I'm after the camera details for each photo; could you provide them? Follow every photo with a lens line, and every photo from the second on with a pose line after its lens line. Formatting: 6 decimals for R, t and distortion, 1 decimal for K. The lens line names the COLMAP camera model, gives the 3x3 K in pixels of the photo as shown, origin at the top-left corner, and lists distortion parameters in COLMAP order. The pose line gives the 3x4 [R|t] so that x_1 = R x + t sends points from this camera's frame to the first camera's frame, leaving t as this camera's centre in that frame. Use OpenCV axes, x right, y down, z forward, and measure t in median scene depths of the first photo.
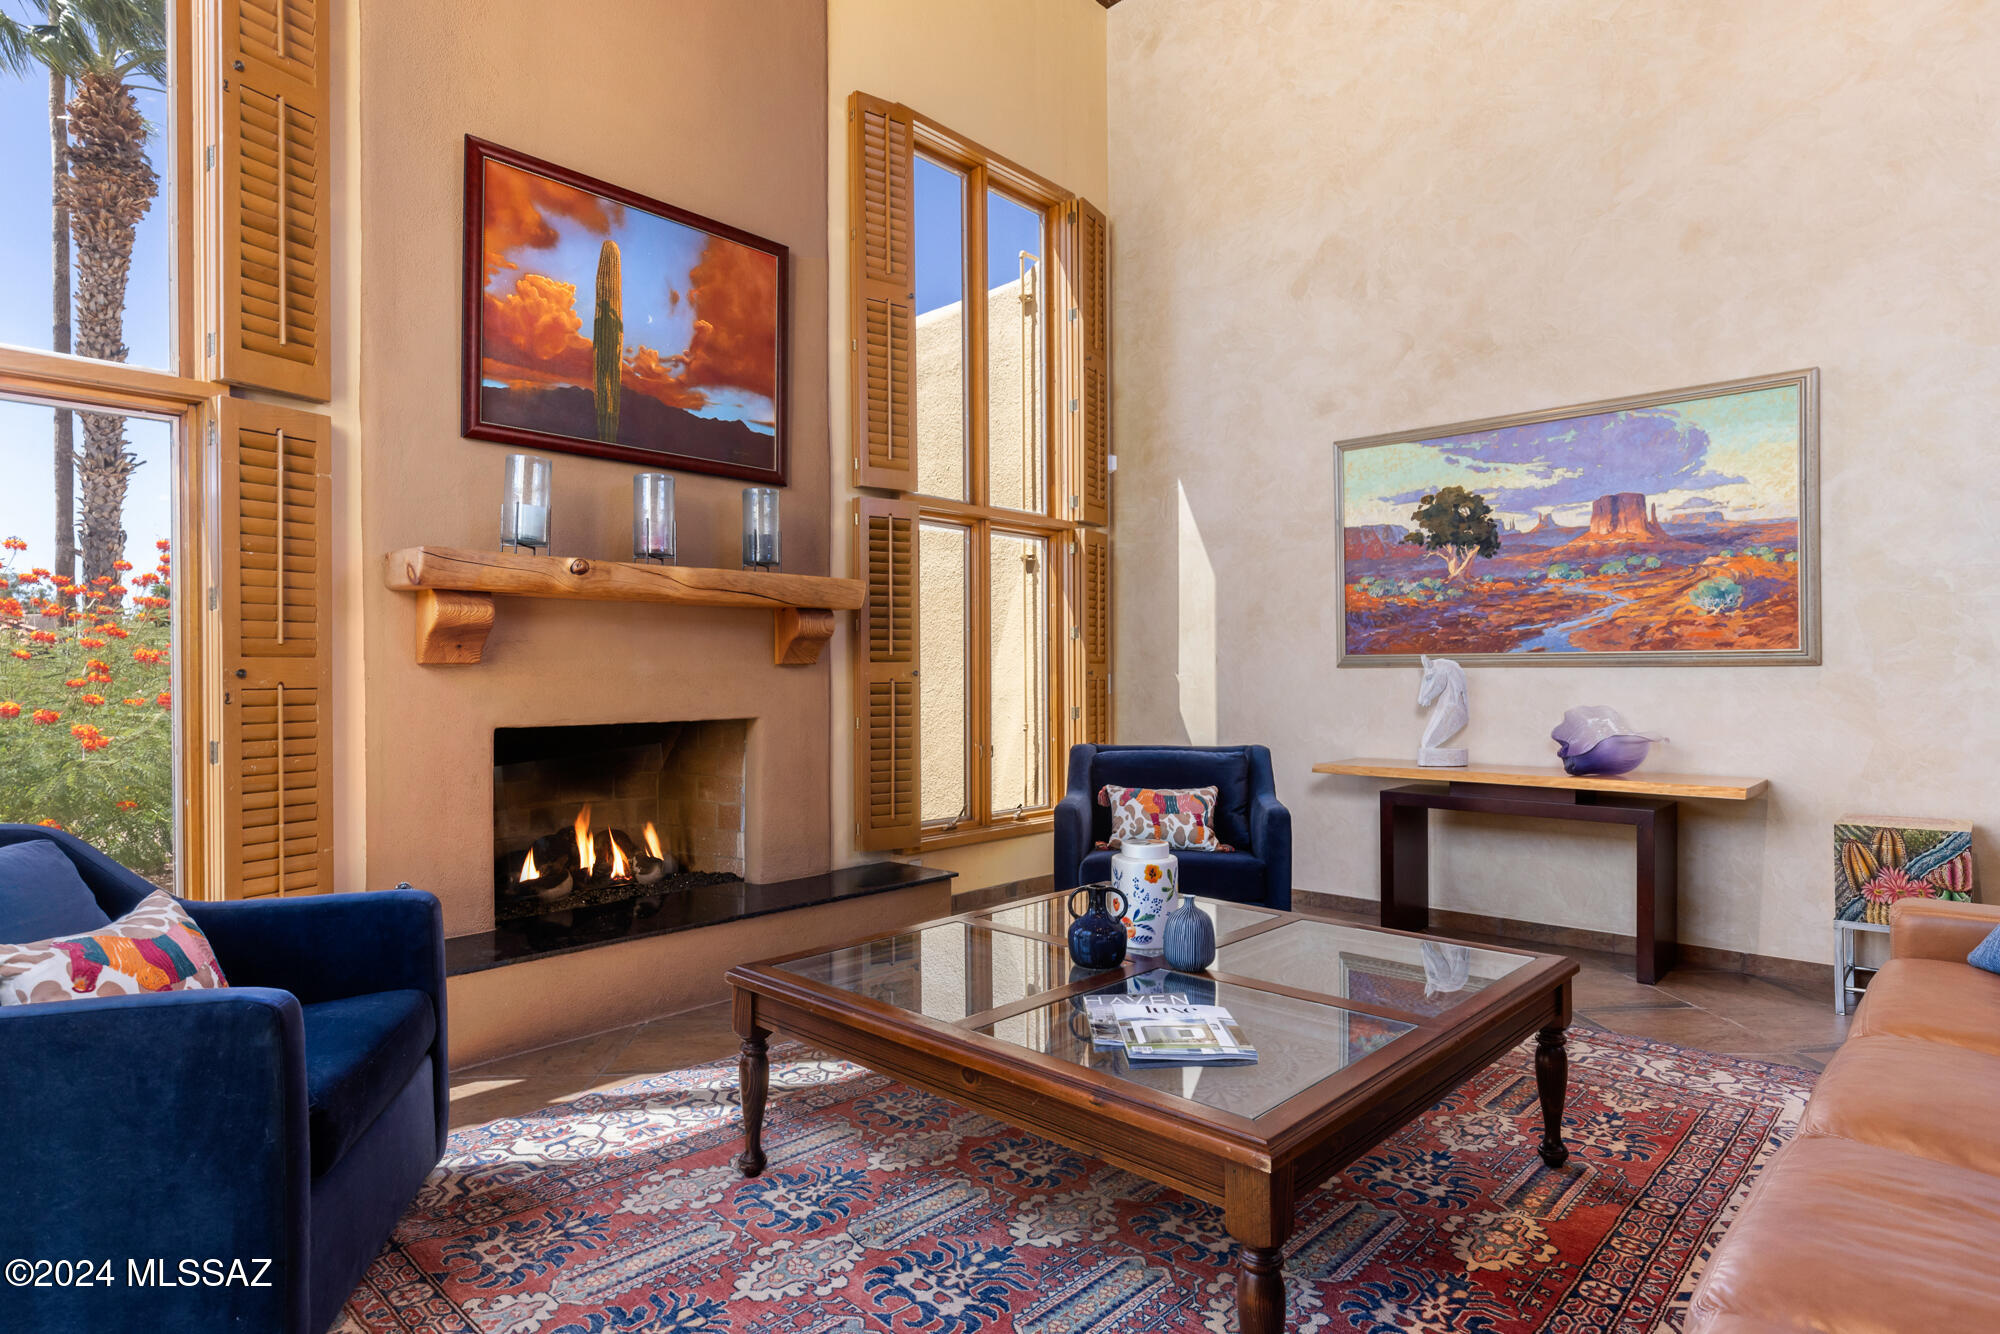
lens RADIAL K [[1082.1, 0, 1005.1], [0, 1082.1, 676.2], [0, 0, 1]] dist [-0.001228, -0.000178]
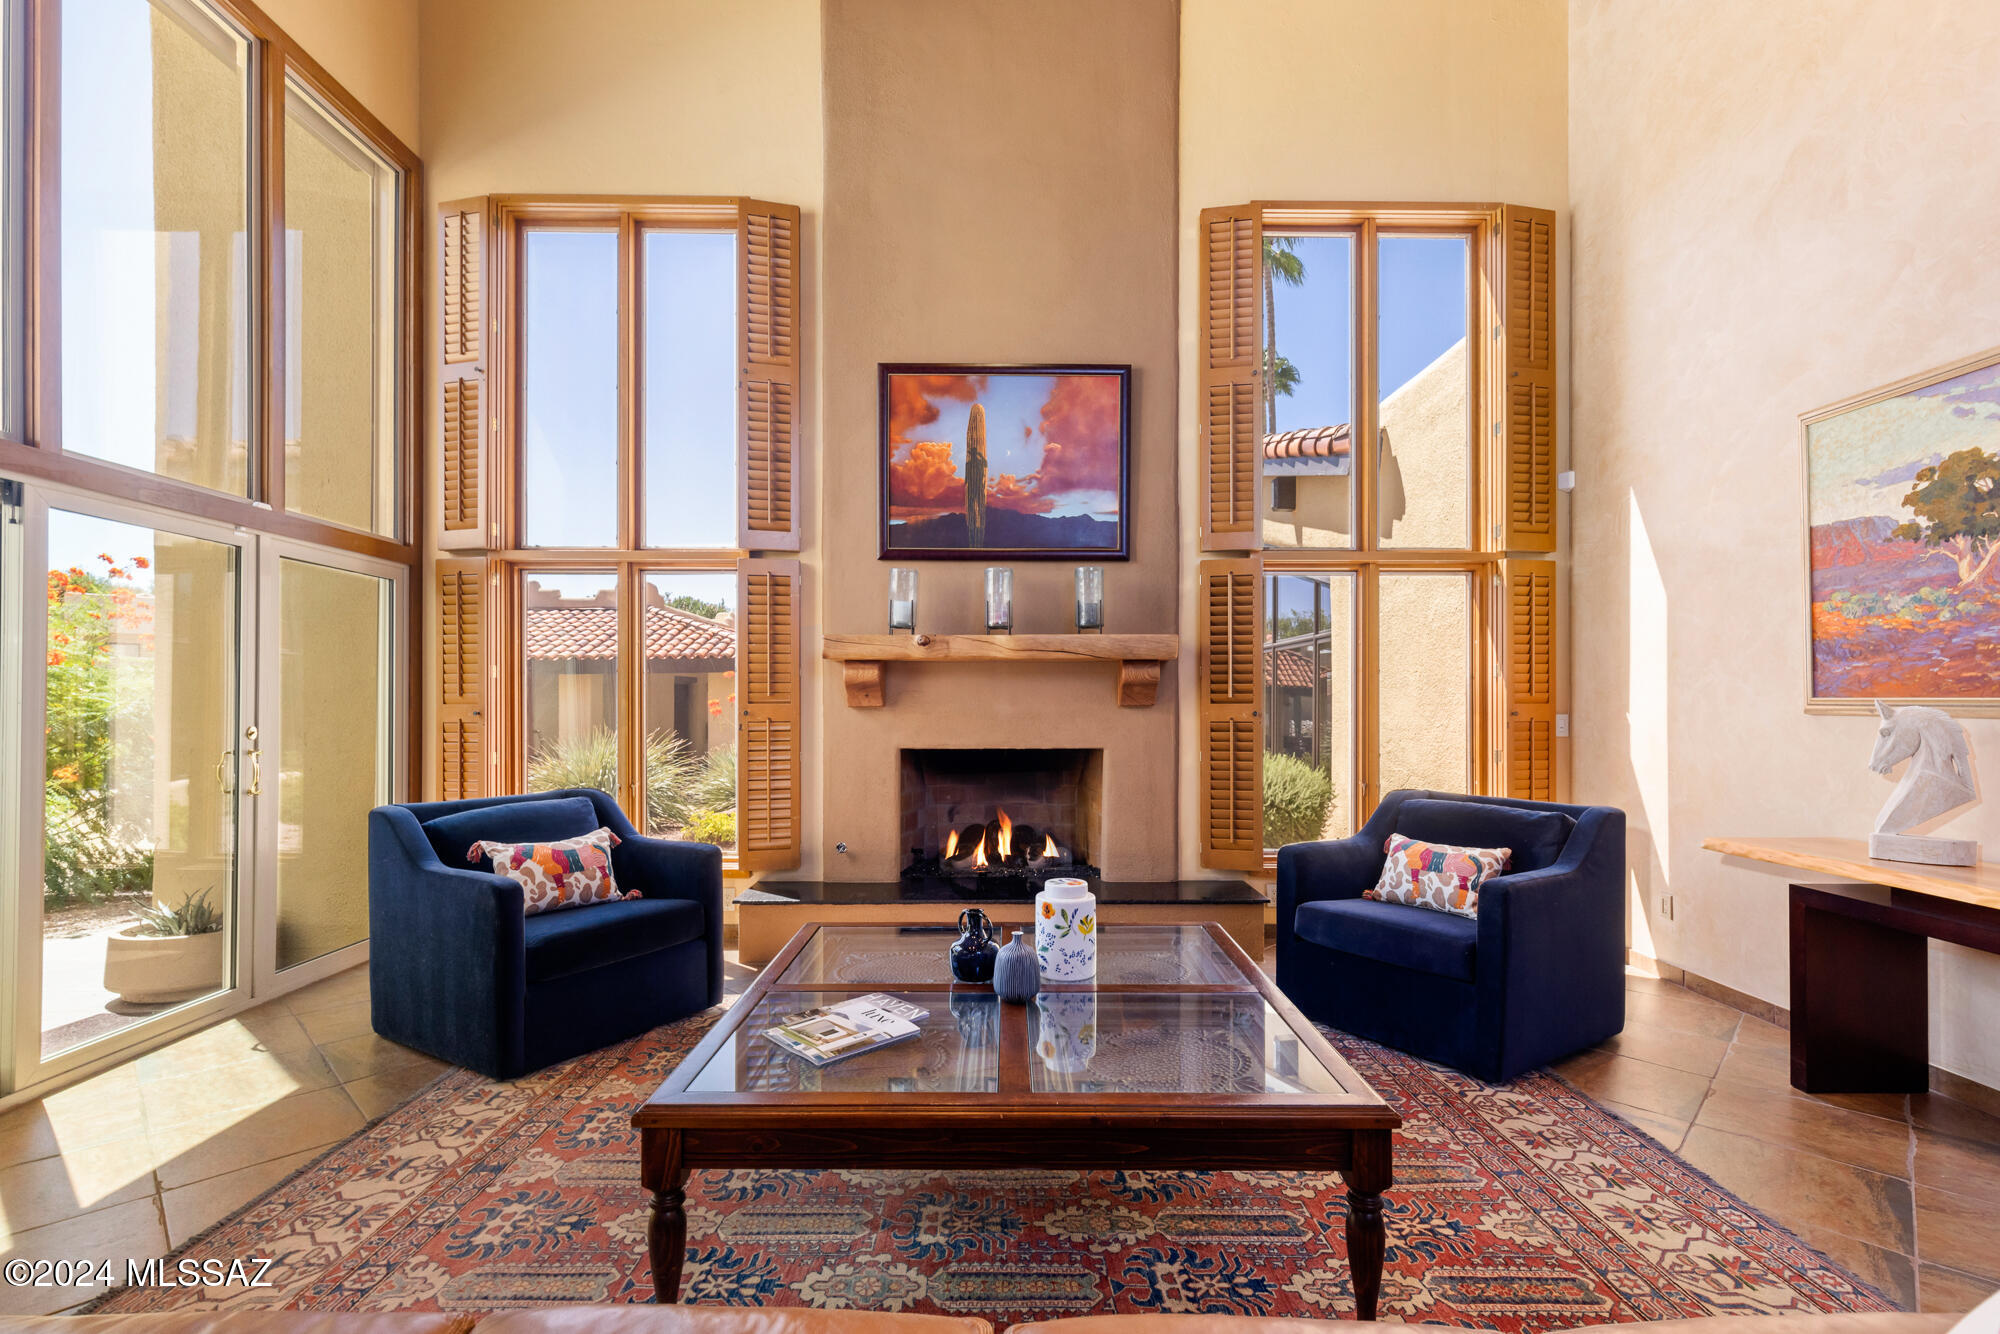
lens RADIAL K [[908.0, 0, 1005.2], [0, 908.0, 698.9], [0, 0, 1]] dist [0.003567, -0.000555]
pose [[0.688420, 0.004544, -0.725298, 0.456321], [-0.003848, 0.999989, 0.002612, -0.021259], [0.725302, 0.000993, 0.688430, 0.193037]]
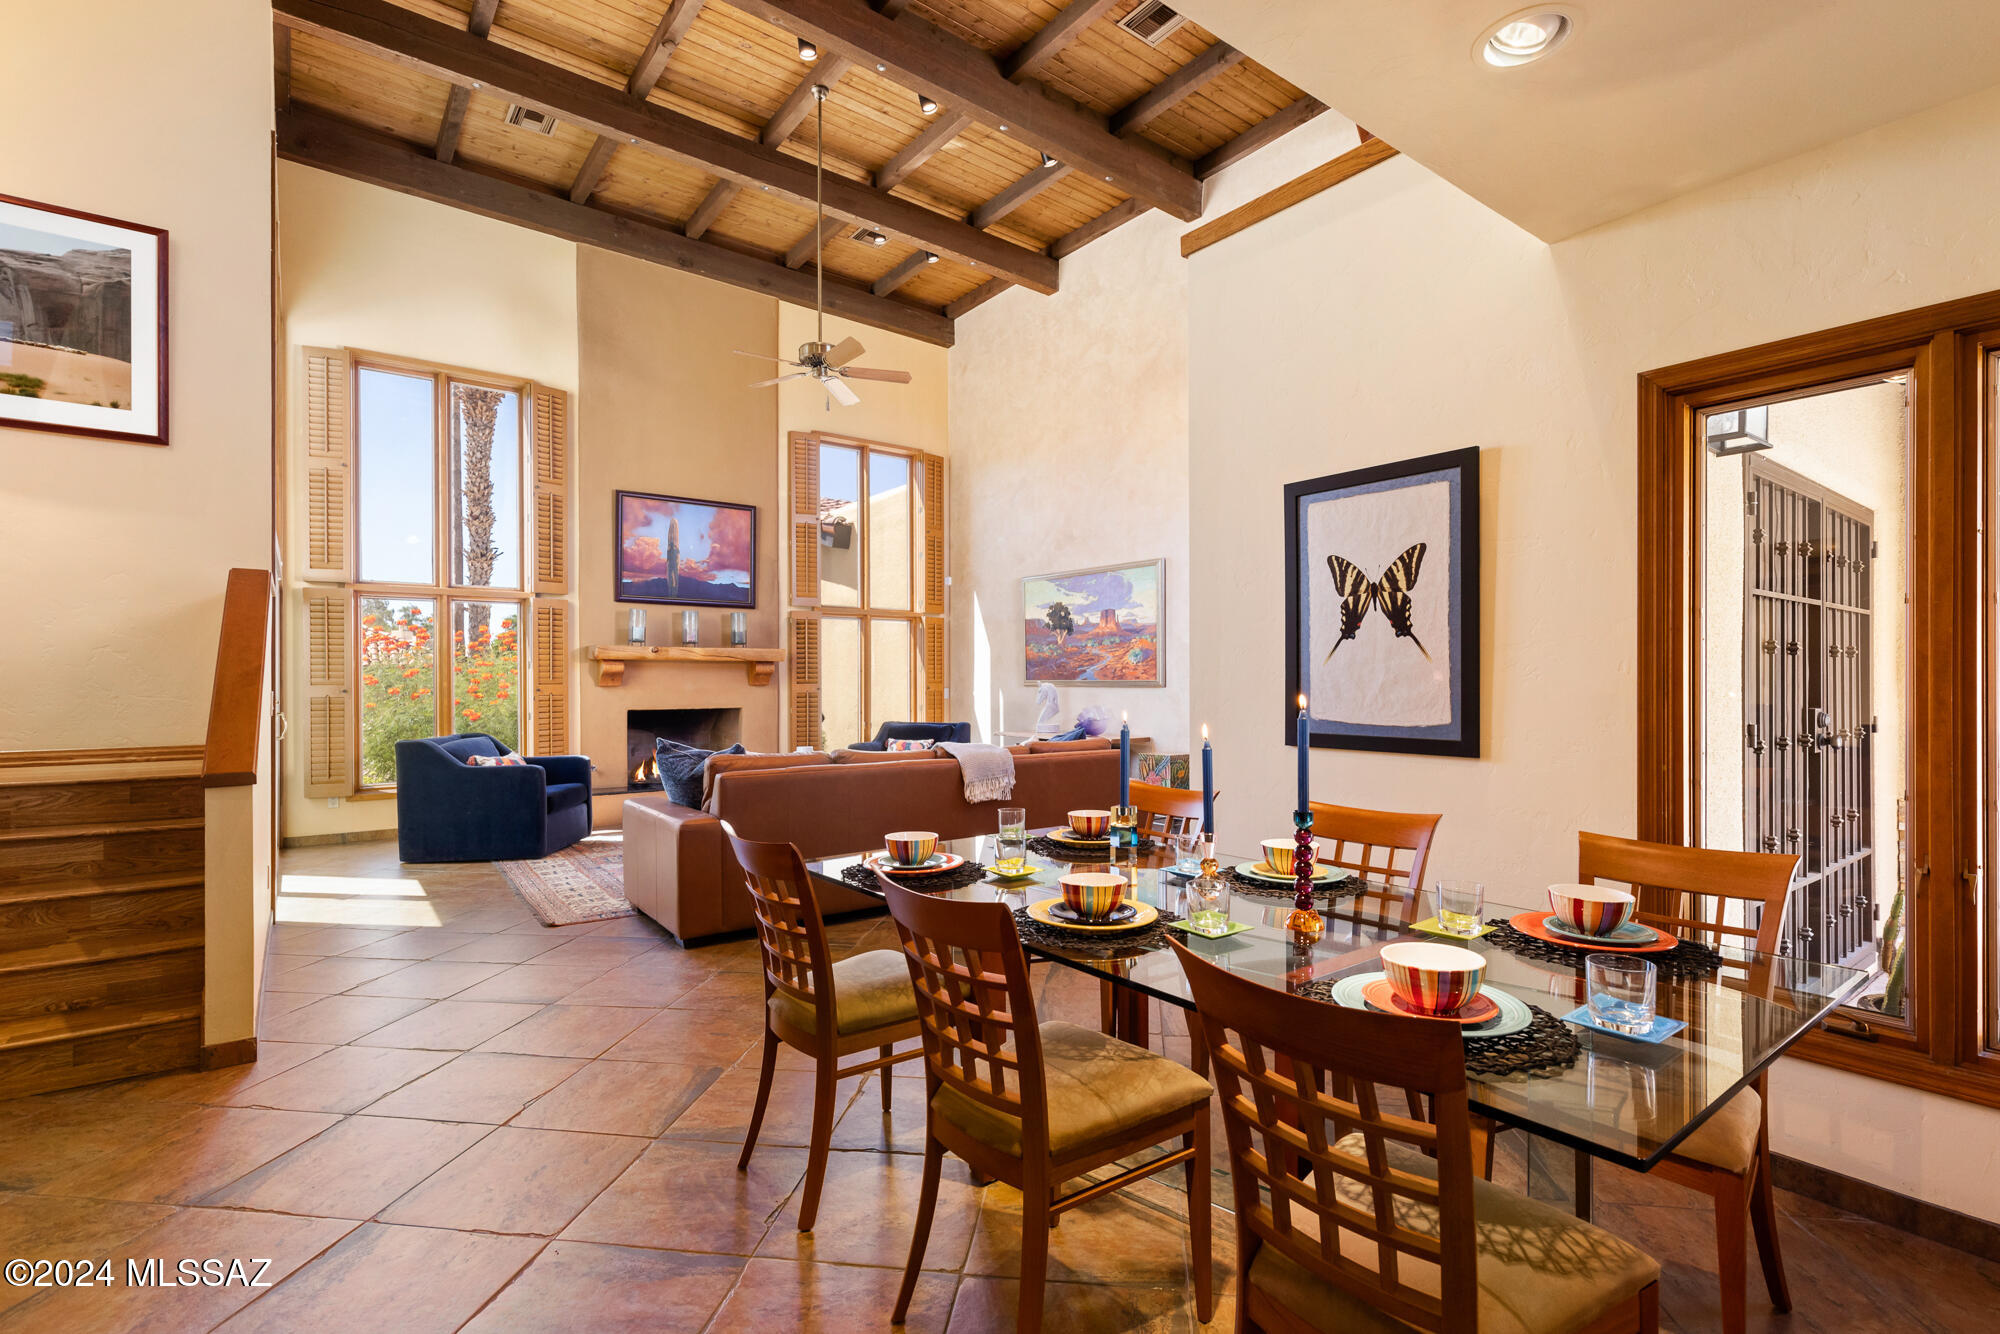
lens RADIAL K [[923.0, 0, 1016.9], [0, 923.0, 687.0], [0, 0, 1]] dist [0.003314, 0.000264]
pose [[0.987029, 0.002764, -0.160517, 0.687589], [-0.002113, 0.999989, 0.004227, -0.016796], [0.160527, -0.003833, 0.987024, -0.892103]]
